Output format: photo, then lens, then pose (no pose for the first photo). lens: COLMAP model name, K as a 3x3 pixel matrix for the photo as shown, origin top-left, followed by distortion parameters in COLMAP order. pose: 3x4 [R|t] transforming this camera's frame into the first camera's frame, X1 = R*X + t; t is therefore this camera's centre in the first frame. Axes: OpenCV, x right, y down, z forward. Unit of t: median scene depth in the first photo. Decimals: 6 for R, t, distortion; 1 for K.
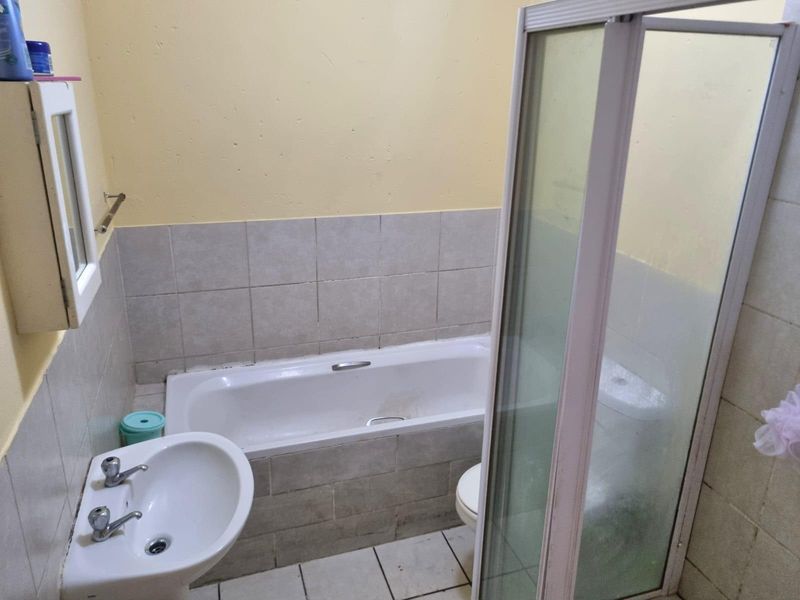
lens RADIAL K [[597.4, 0, 397.0], [0, 597.4, 297.2], [0, 0, 1]] dist [0.053845, -0.041559]
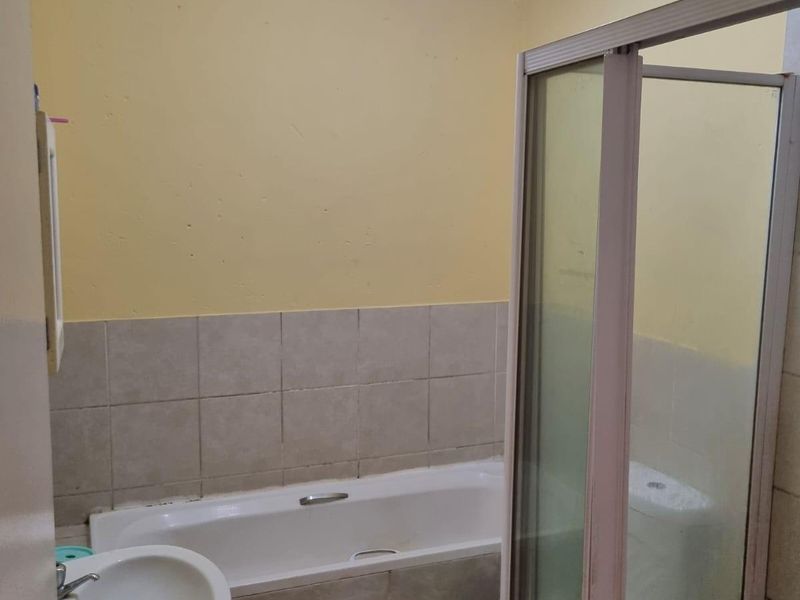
lens RADIAL K [[779.7, 0, 399.9], [0, 779.7, 300.9], [0, 0, 1]] dist [0.035300, 0.000000]
pose [[0.998433, -0.018703, 0.052741, -0.030507], [0.028813, 0.979779, -0.197999, 0.077530], [-0.047972, 0.199209, 0.978782, -0.078462]]
